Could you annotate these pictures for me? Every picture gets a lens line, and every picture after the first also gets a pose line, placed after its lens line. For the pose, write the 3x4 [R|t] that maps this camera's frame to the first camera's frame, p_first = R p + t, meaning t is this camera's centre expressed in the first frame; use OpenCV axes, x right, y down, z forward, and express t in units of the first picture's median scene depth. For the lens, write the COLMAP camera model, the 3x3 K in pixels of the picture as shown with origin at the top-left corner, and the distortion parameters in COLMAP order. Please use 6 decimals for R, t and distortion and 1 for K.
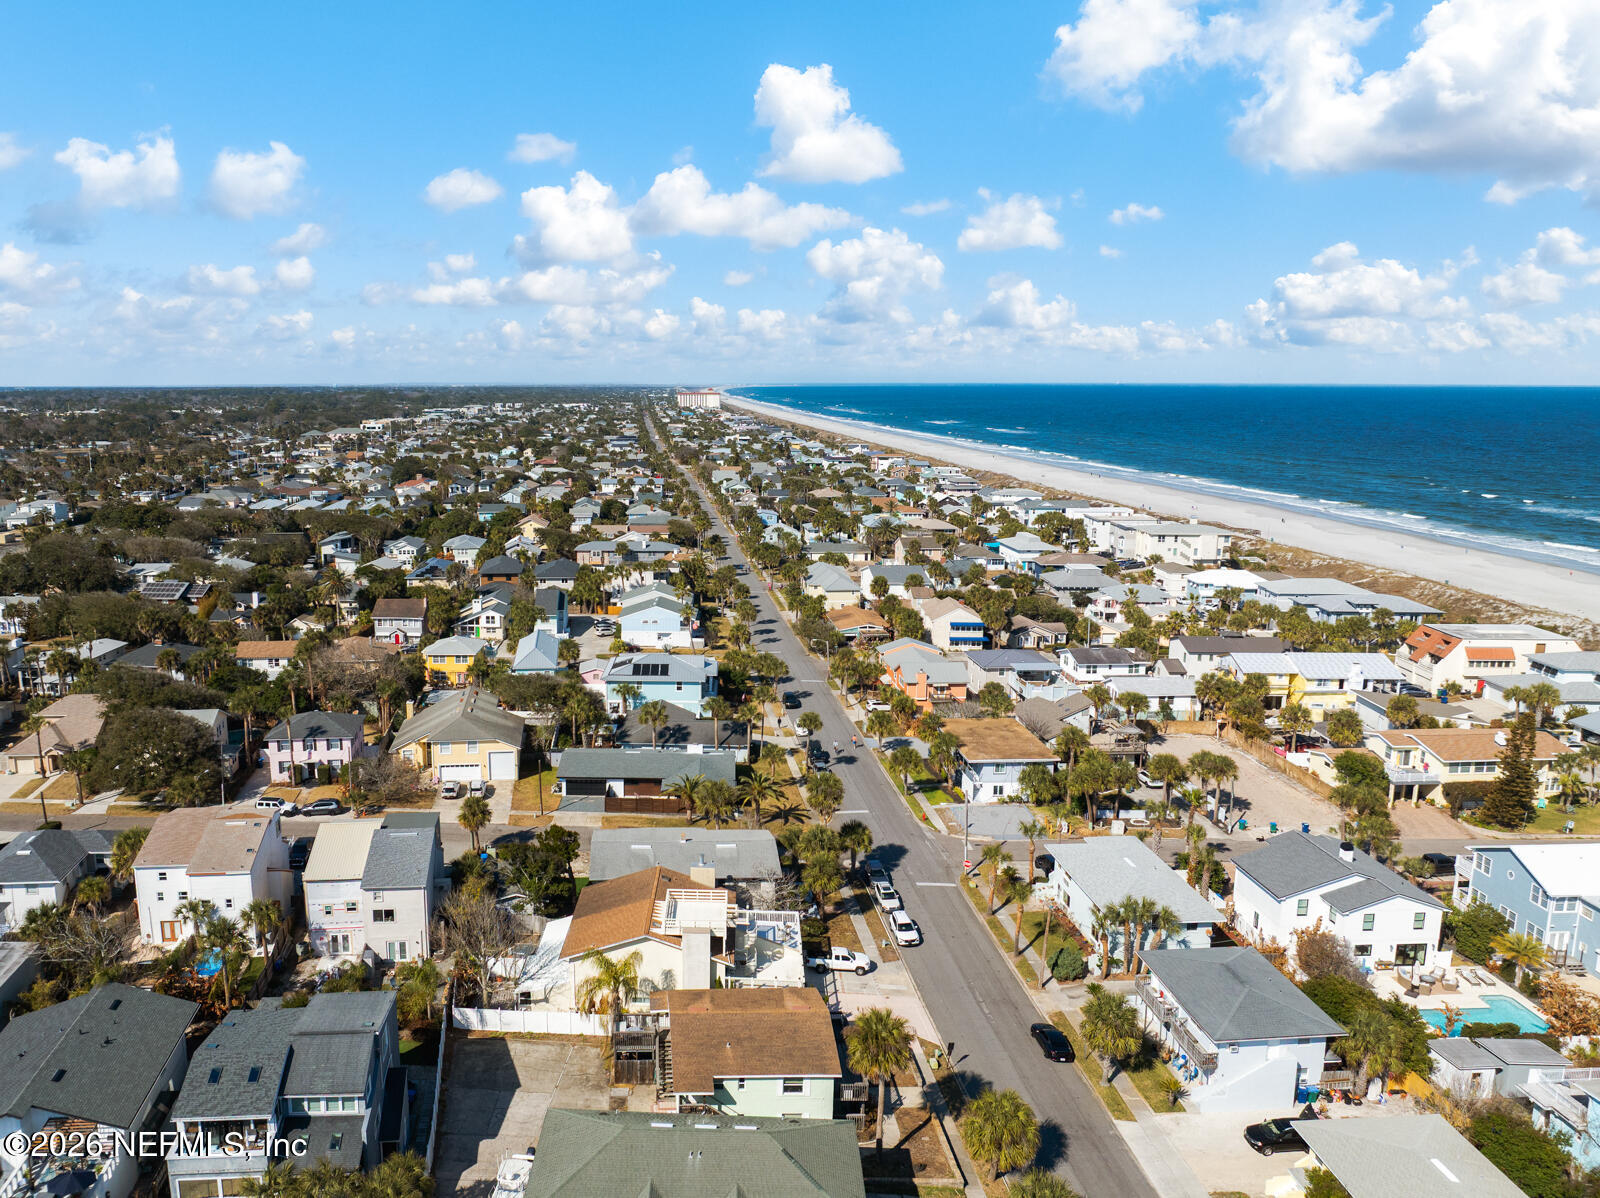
lens RADIAL K [[1189.8, 0, 660.7], [0, 1189.8, 594.4], [0, 0, 1]] dist [-0.032954, -0.002467]
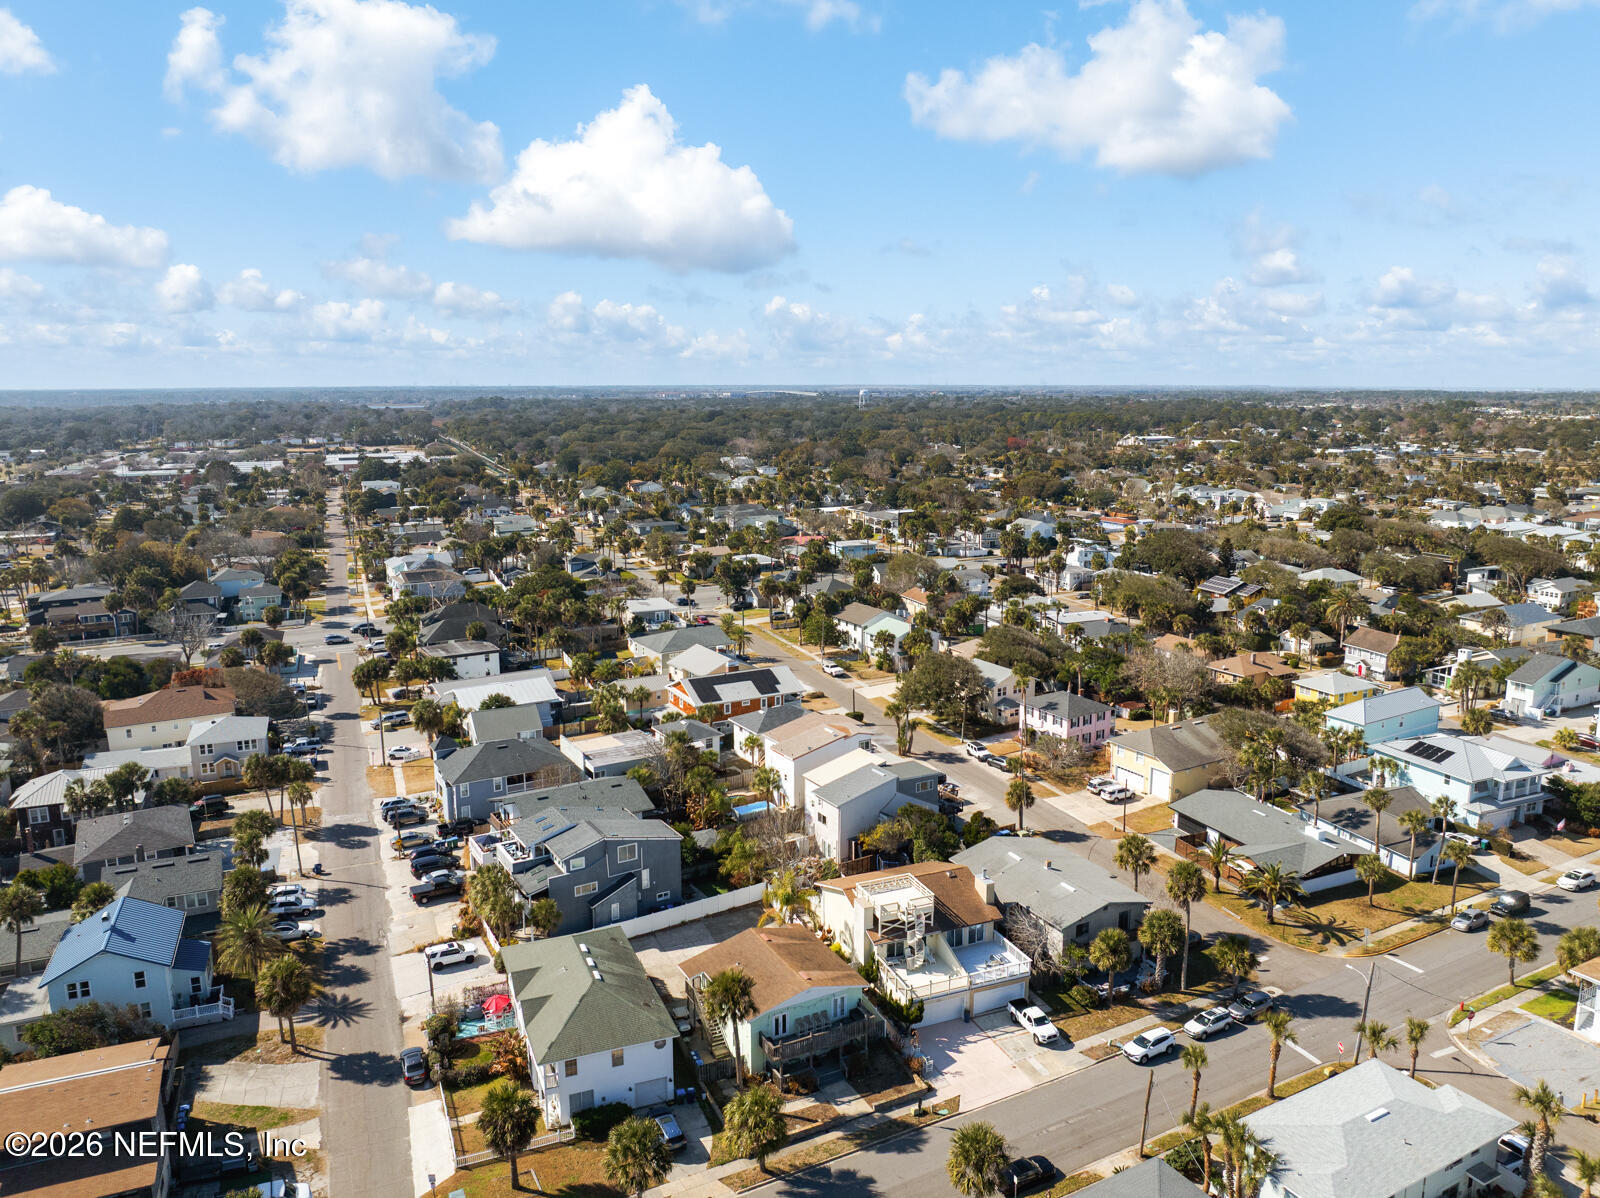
lens RADIAL K [[1125.1, 0, 806.5], [0, 1125.1, 626.5], [0, 0, 1]] dist [-0.016427, -0.041661]
pose [[0.450411, 0.192879, -0.871738, 0.595028], [-0.159367, 0.978074, 0.134065, -0.078157], [0.878483, 0.078541, 0.471274, 0.269734]]
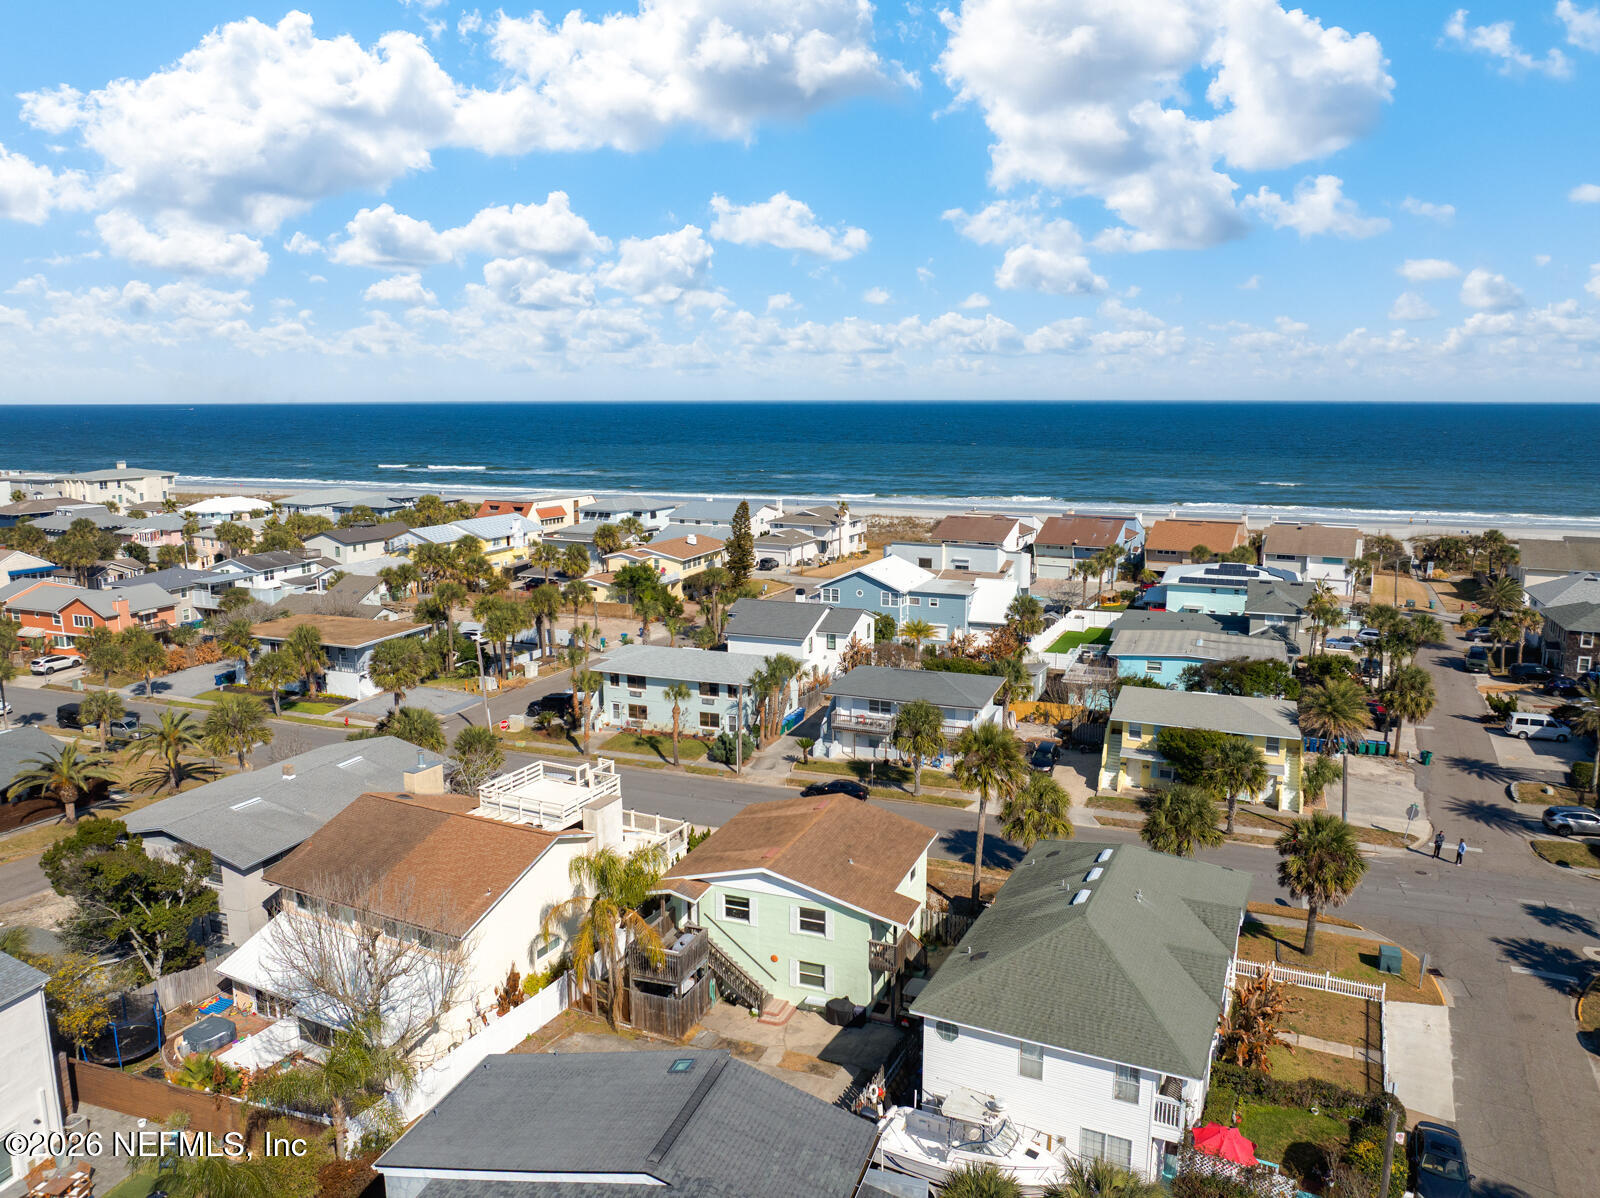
lens RADIAL K [[1135.2, 0, 806.0], [0, 1135.2, 596.6], [0, 0, 1]] dist [-0.036494, -0.004020]
pose [[0.382227, -0.156679, 0.910689, -0.319194], [0.165549, 0.981187, 0.099324, 0.081798], [-0.909118, 0.112800, 0.400974, 0.410019]]
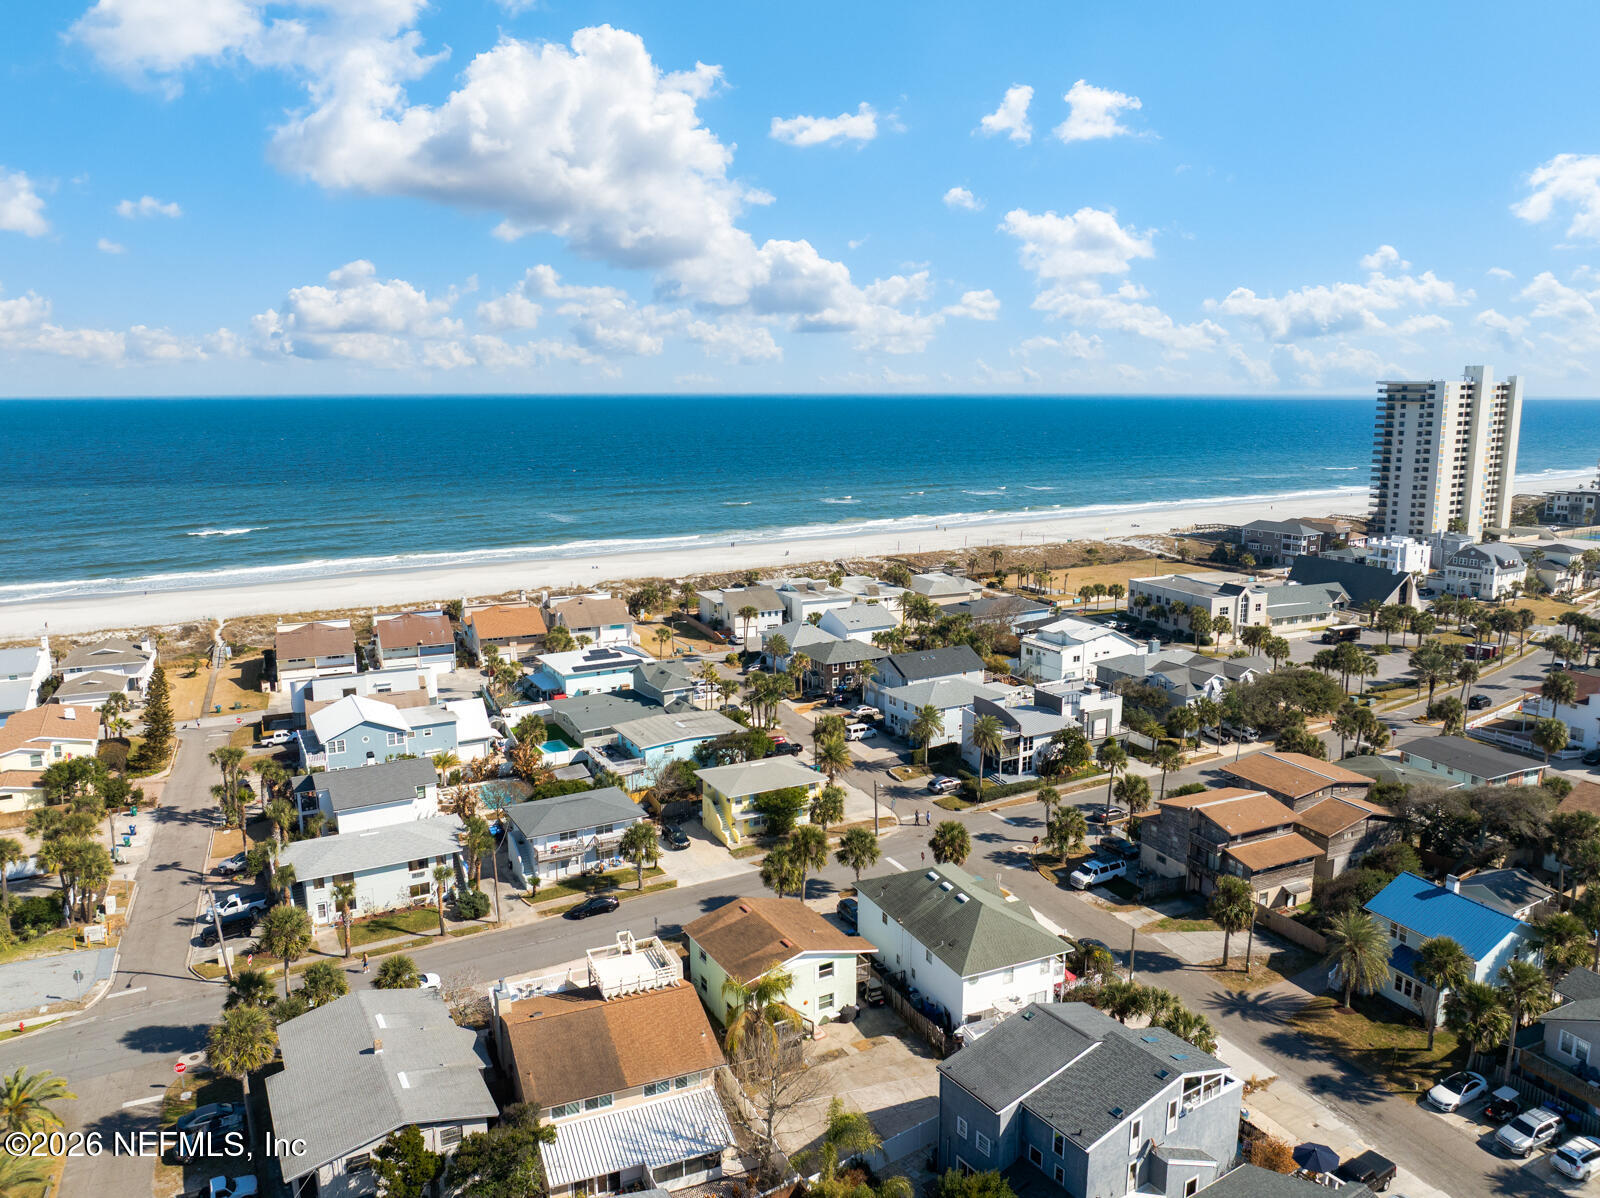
lens RADIAL K [[1132.7, 0, 817.9], [0, 1132.7, 600.0], [0, 0, 1]] dist [-0.020010, -0.039247]
pose [[-0.484877, -0.157470, 0.860289, -0.506913], [0.155149, 0.952568, 0.261806, -0.142437], [-0.860711, 0.260417, -0.437447, 0.801183]]
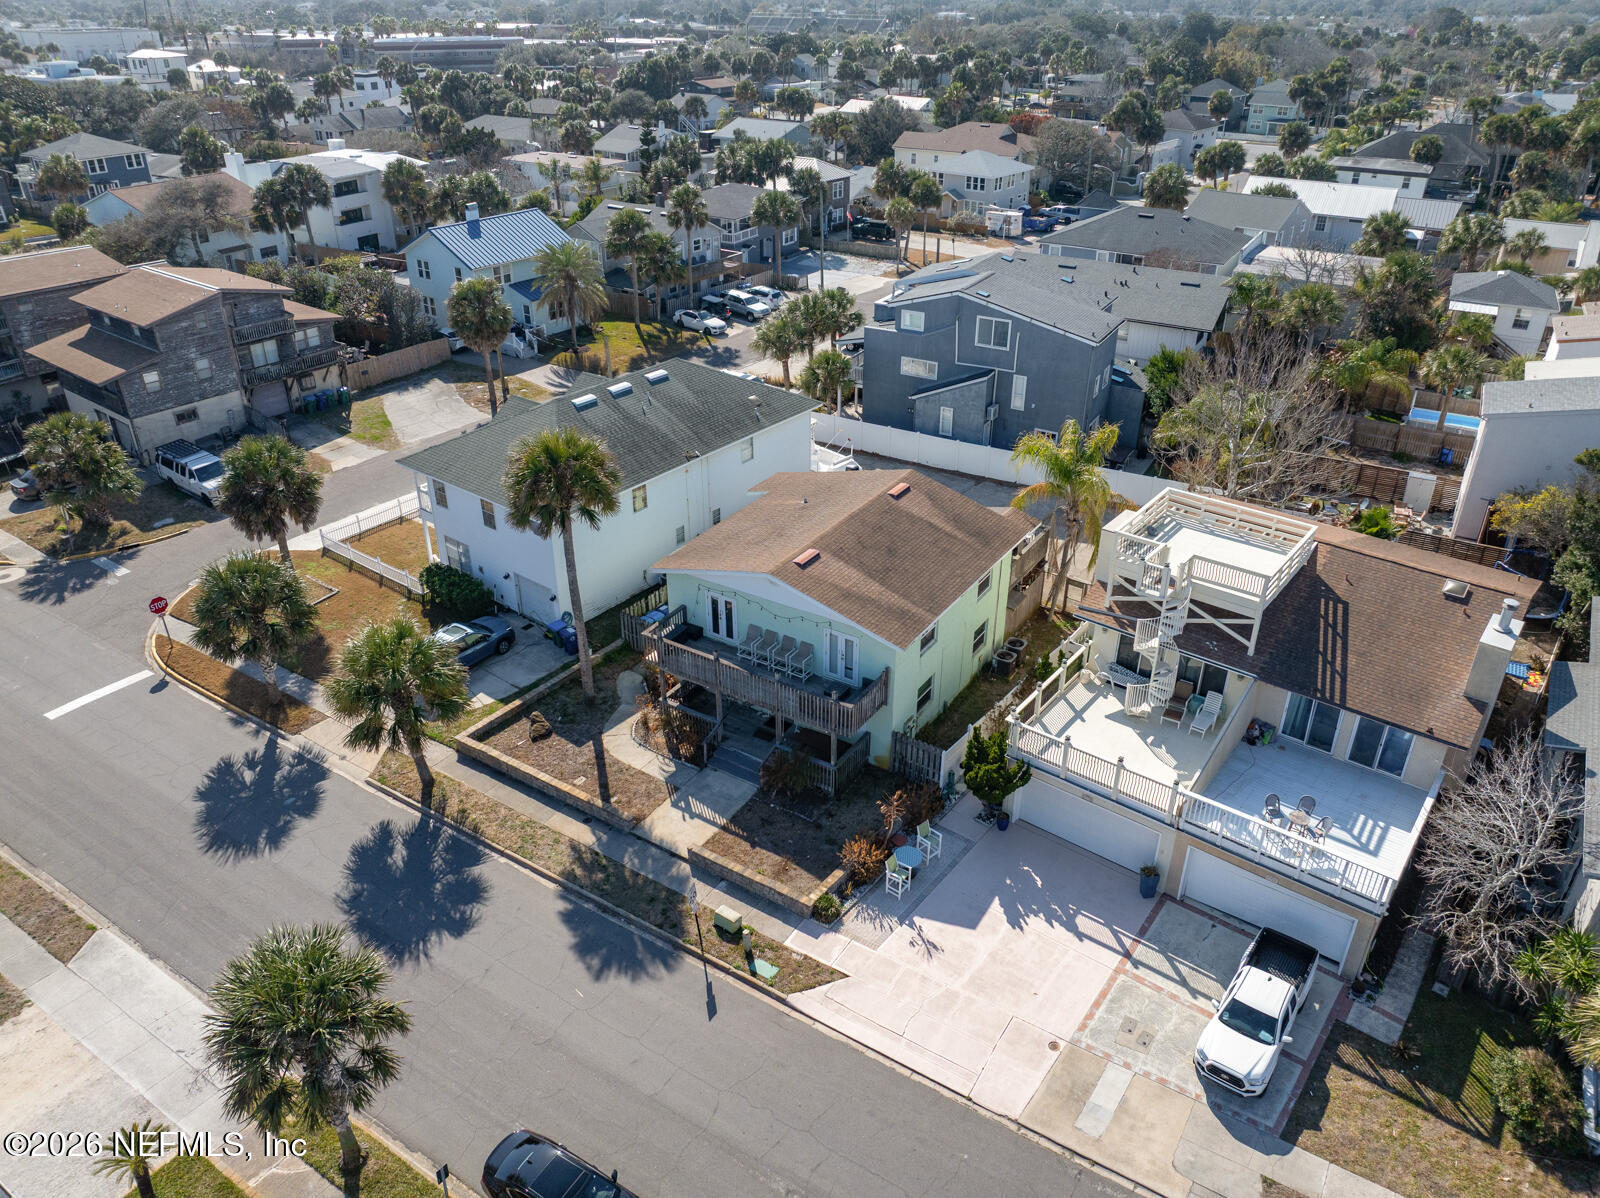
lens RADIAL K [[1131.3, 0, 807.2], [0, 1131.3, 586.3], [0, 0, 1]] dist [-0.034871, -0.002791]
pose [[-0.559037, 0.396316, -0.728293, 0.288239], [-0.151032, 0.815001, 0.559431, 0.045884], [0.815271, 0.422738, -0.395759, 0.709954]]
